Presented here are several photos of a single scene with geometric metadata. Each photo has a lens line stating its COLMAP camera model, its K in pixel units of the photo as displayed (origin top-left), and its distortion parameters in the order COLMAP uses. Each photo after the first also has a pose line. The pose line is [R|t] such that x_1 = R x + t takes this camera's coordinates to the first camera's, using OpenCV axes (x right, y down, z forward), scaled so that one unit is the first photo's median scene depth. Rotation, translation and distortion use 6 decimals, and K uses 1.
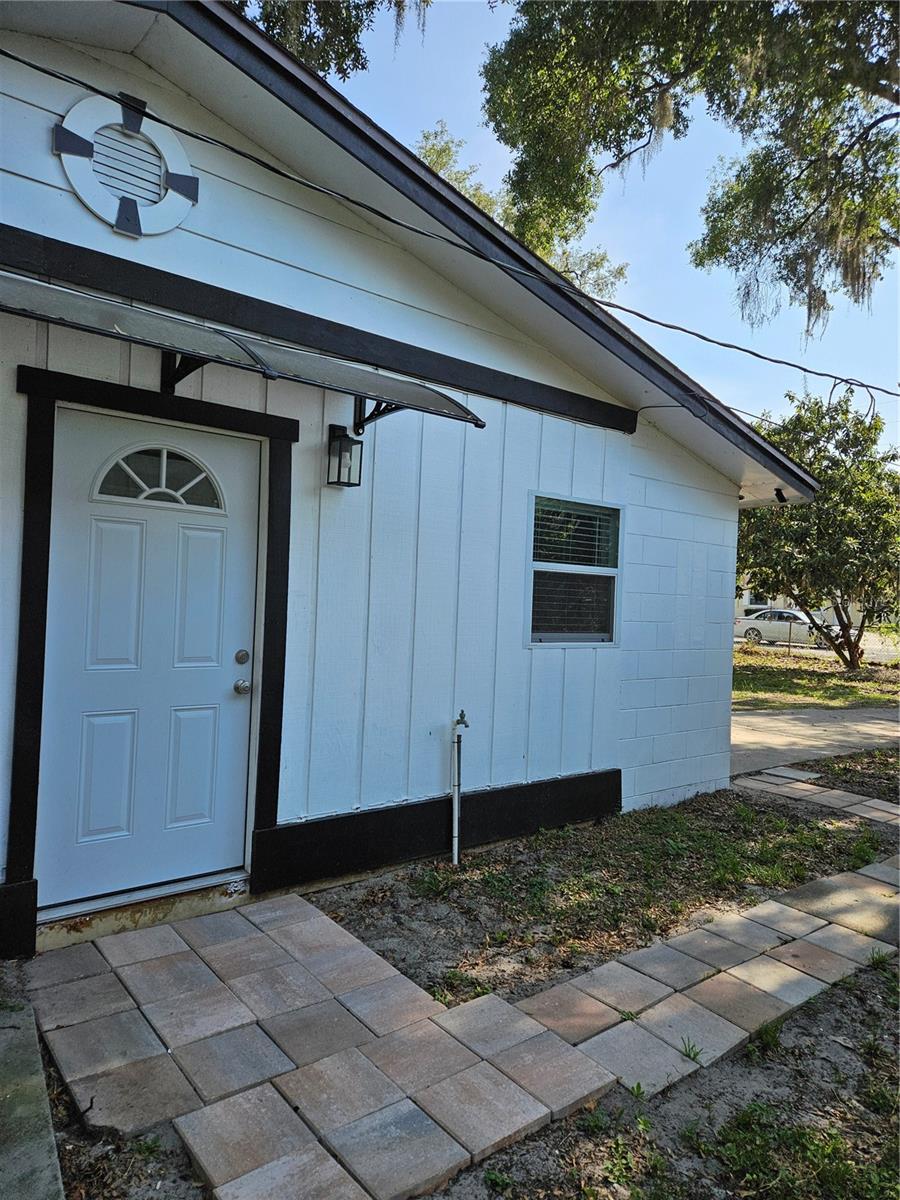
lens RADIAL K [[787.8, 0, 457.1], [0, 787.8, 600.0], [0, 0, 1]] dist [0.059515, -0.001812]
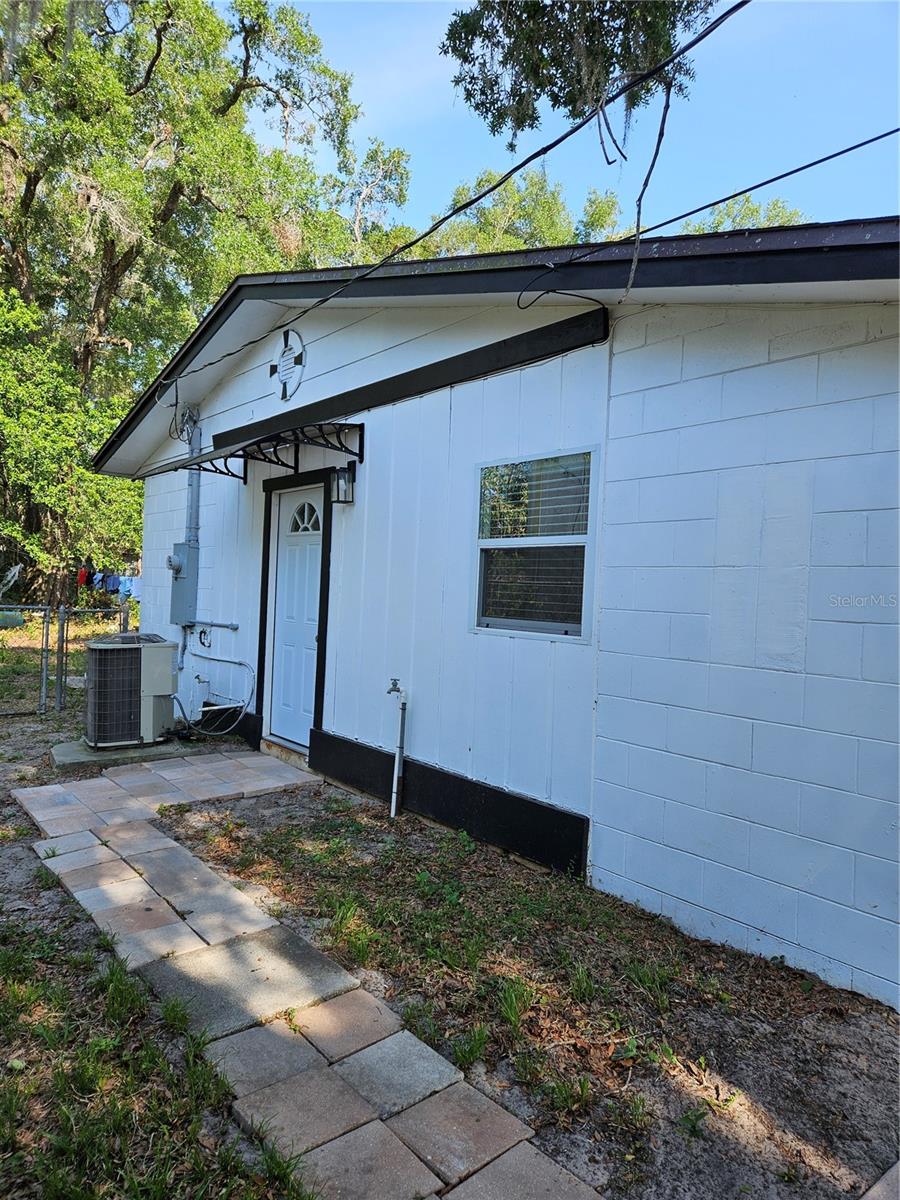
lens RADIAL K [[787.8, 0, 457.1], [0, 787.8, 600.0], [0, 0, 1]] dist [0.059515, -0.001812]
pose [[-0.007855, -0.030750, -0.999496, 1.196940], [-0.044272, 0.998558, -0.030373, 0.060703], [0.998989, 0.044011, -0.009205, 1.154802]]
